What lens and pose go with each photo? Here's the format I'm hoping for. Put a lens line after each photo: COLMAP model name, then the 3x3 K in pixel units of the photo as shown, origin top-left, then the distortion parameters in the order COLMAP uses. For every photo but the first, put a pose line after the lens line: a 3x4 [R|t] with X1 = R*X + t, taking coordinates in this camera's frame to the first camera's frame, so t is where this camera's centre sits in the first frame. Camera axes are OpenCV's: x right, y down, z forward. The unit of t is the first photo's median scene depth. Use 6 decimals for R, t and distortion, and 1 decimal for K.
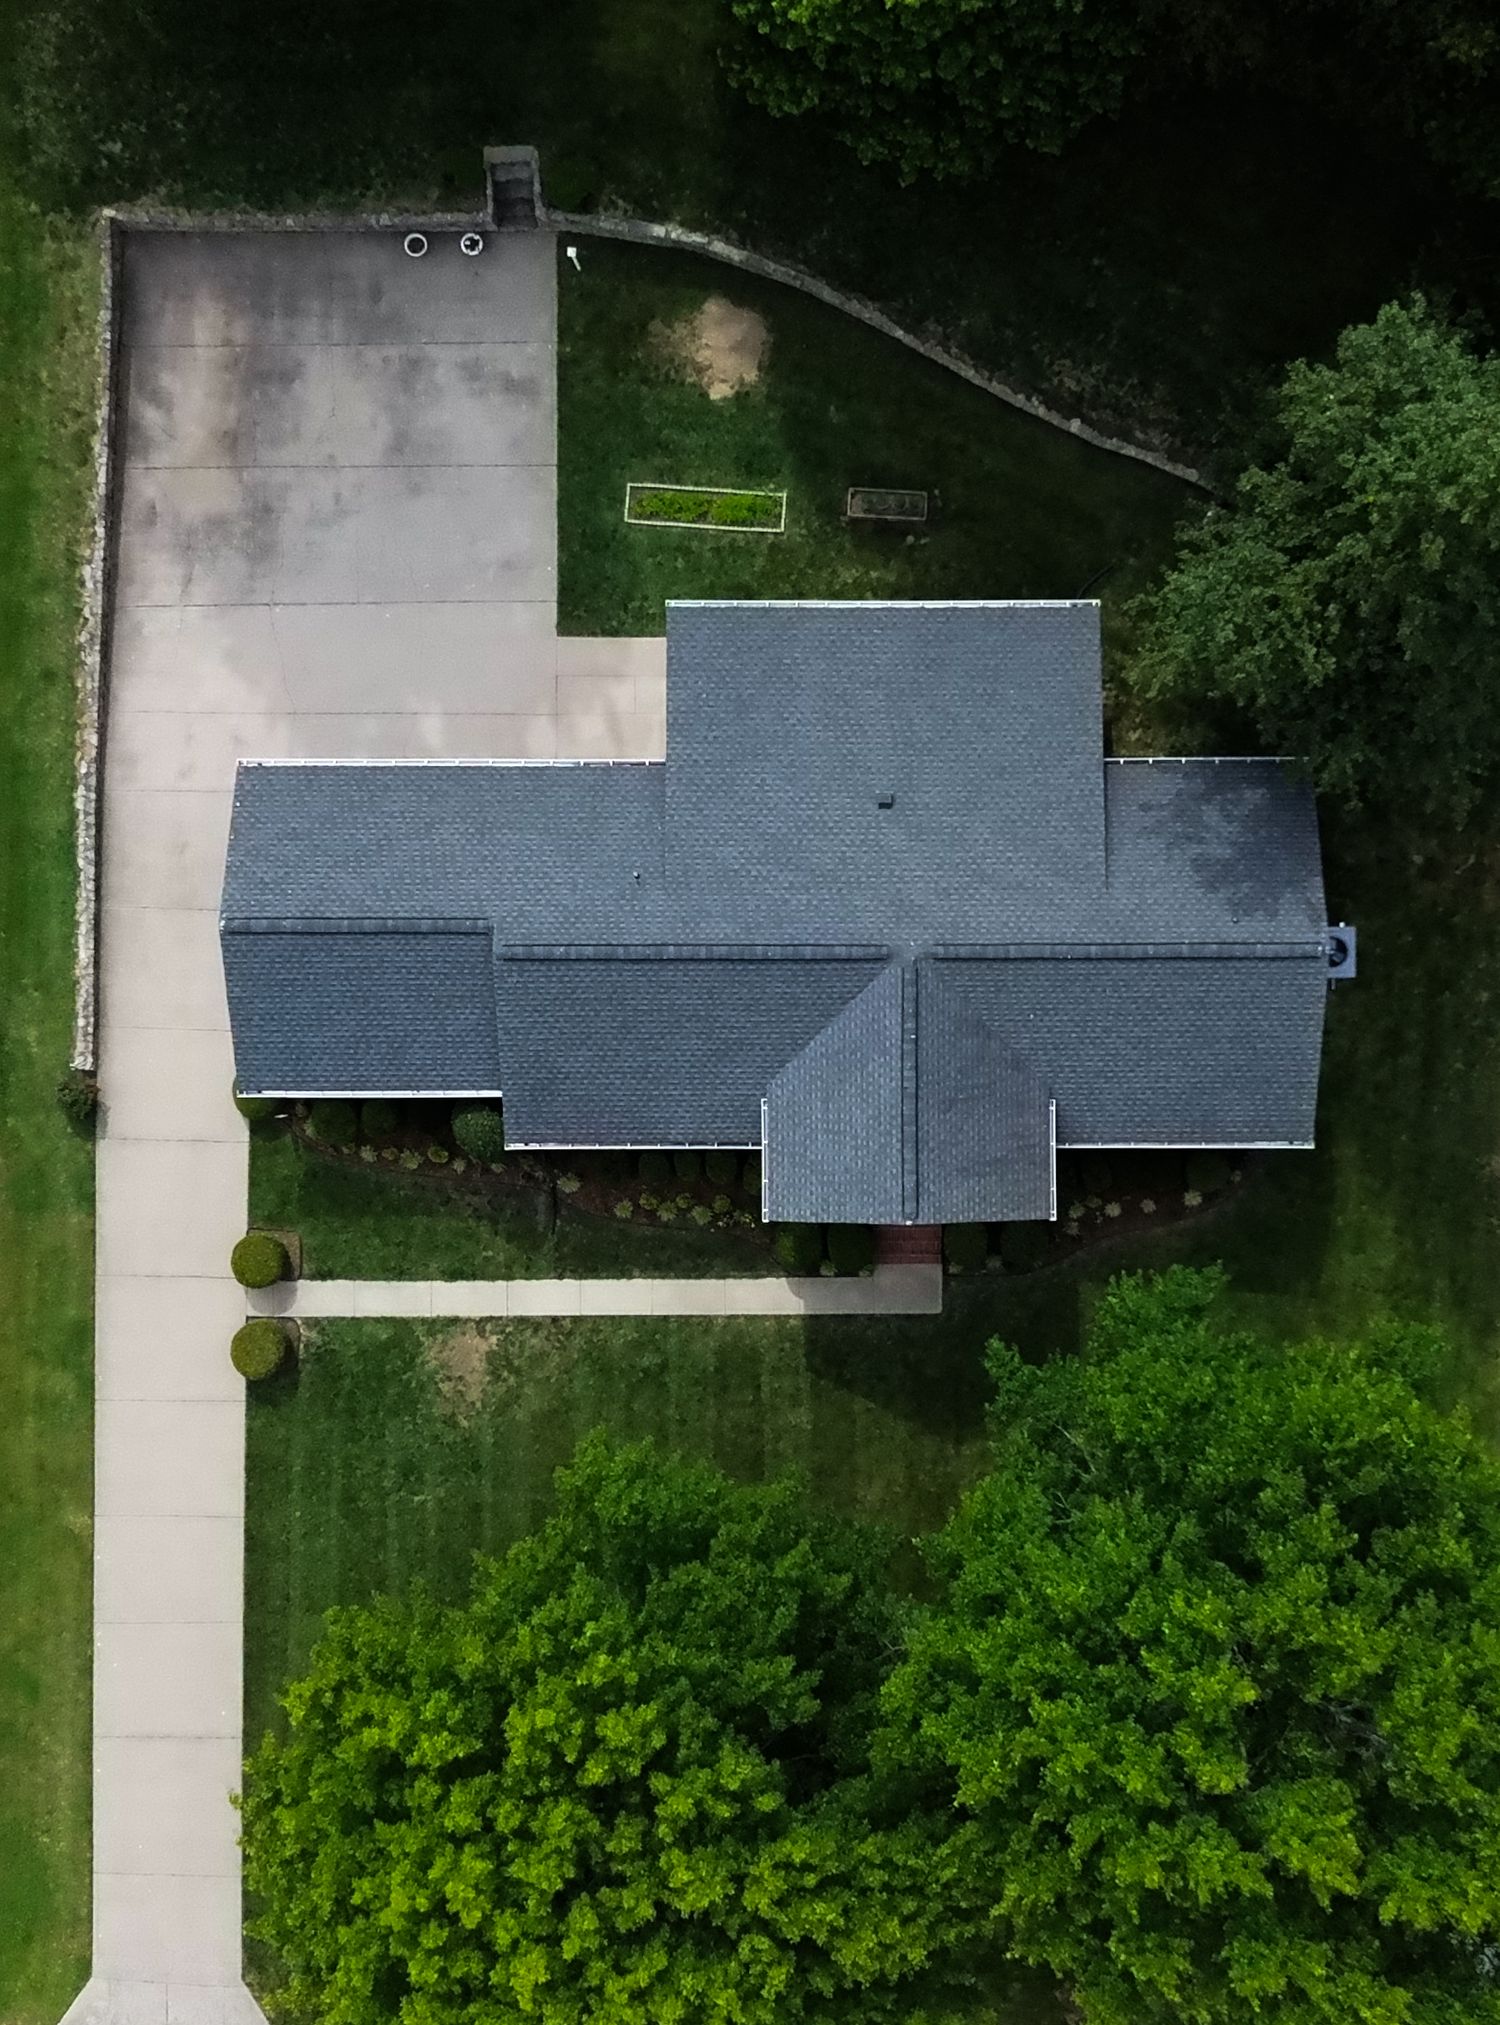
lens RADIAL K [[2560.7, 0, 828.8], [0, 2560.7, 1012.6], [0, 0, 1]] dist [0.140526, -0.390440]
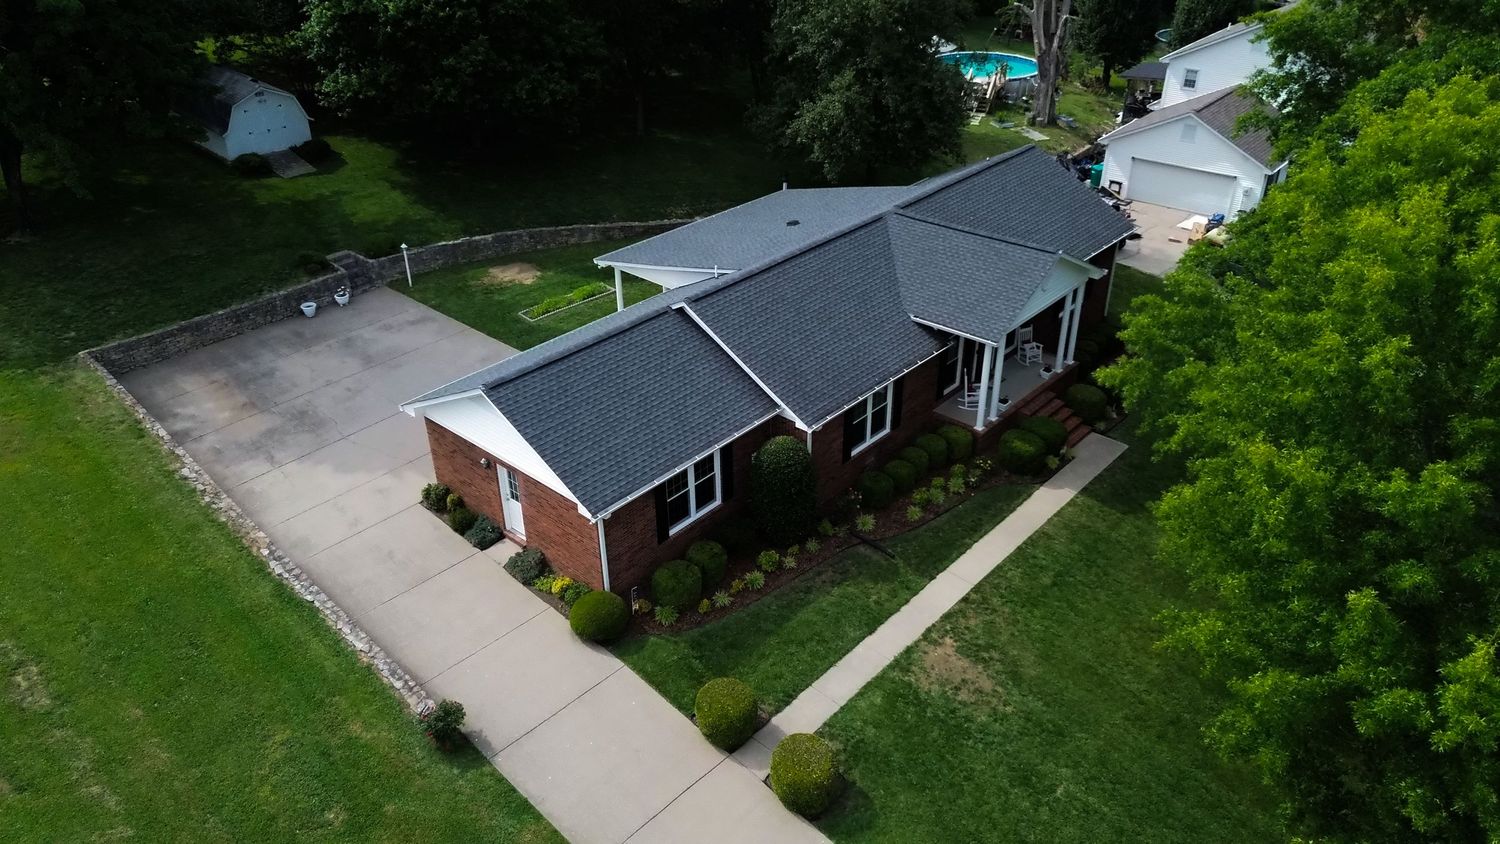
lens RADIAL K [[1075.9, 0, 750.0], [0, 1075.9, 422.0], [0, 0, 1]] dist [0.070025, -0.068860]
pose [[0.668248, -0.379599, 0.639804, -0.416528], [0.743922, 0.335320, -0.578048, 0.283964], [0.004887, 0.862244, 0.506469, 0.732859]]
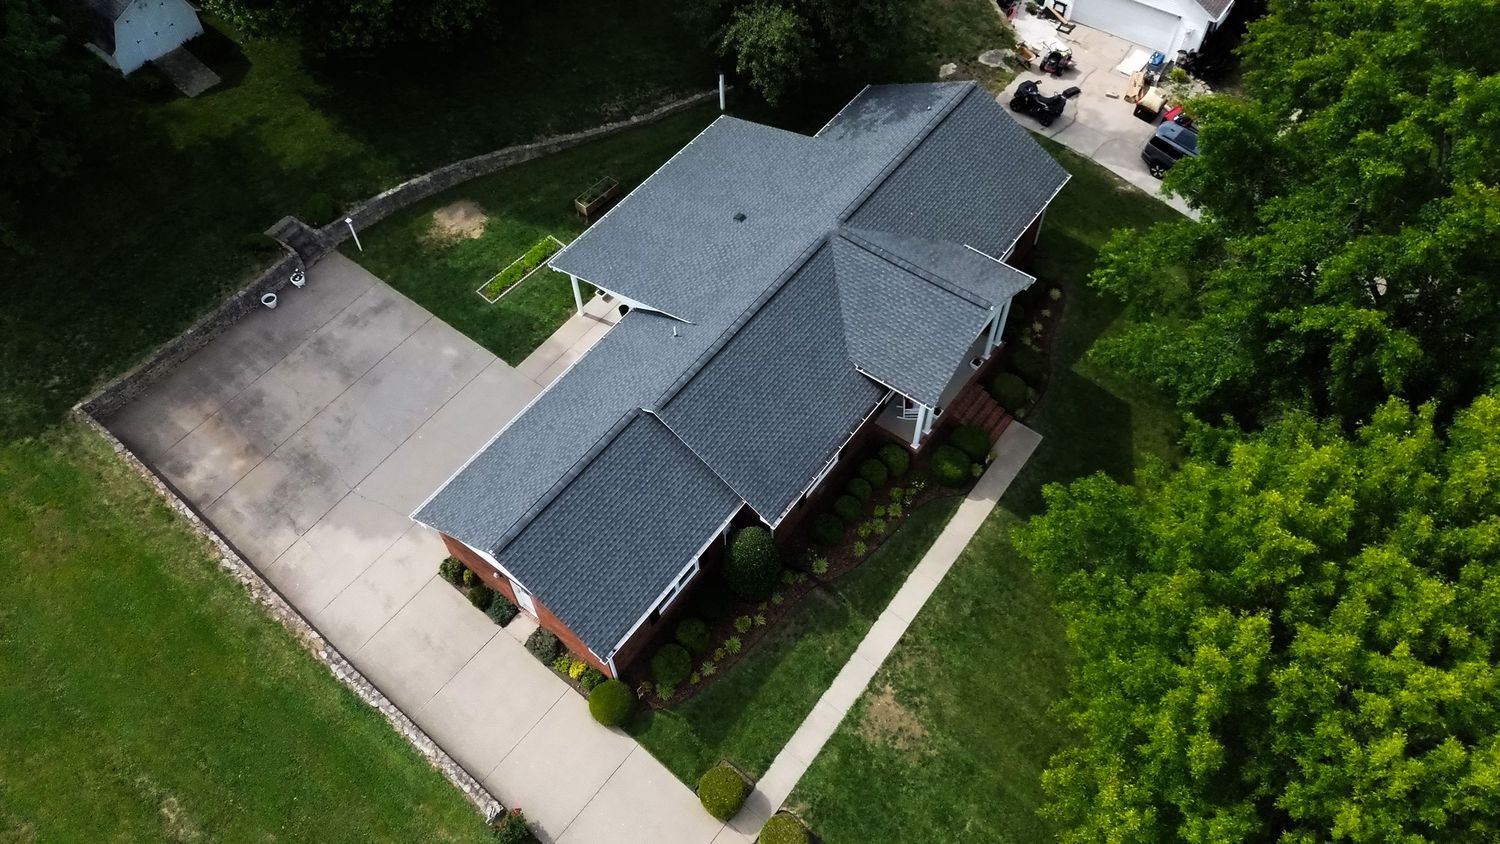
lens RADIAL K [[1075.9, 0, 750.0], [0, 1075.9, 422.0], [0, 0, 1]] dist [0.070025, -0.068860]
pose [[0.603307, -0.654289, 0.455989, -0.328771], [0.797482, 0.490241, -0.351691, 0.197086], [0.006563, 0.575820, 0.817550, 0.508259]]
